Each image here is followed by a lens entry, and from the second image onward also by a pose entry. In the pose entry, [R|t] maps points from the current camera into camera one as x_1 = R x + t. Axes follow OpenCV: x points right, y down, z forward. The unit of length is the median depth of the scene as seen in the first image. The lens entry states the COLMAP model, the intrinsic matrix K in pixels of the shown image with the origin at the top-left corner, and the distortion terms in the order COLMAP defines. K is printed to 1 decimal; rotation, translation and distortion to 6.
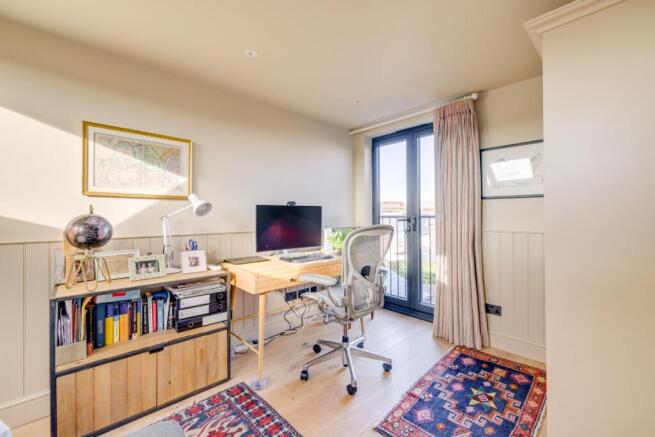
lens RADIAL K [[278.3, 0, 327.5], [0, 278.3, 218.5], [0, 0, 1]] dist [-0.000673, -0.000040]
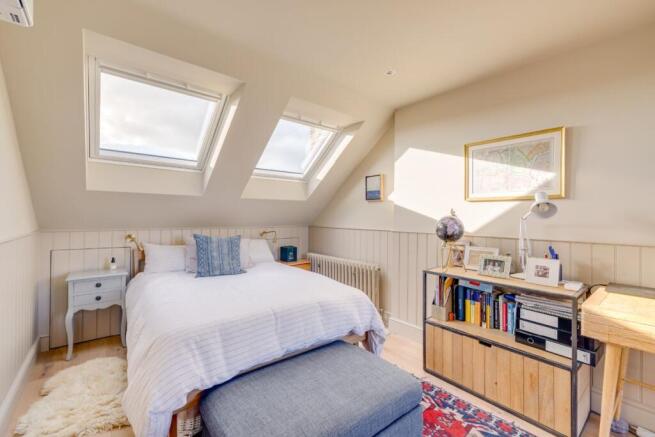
lens RADIAL K [[278.3, 0, 327.5], [0, 278.3, 218.5], [0, 0, 1]] dist [-0.000673, -0.000040]
pose [[-0.068319, 0.009381, -0.997619, 0.445434], [-0.018861, 0.999765, 0.010693, -0.005174], [0.997485, 0.019547, -0.068126, 0.424394]]
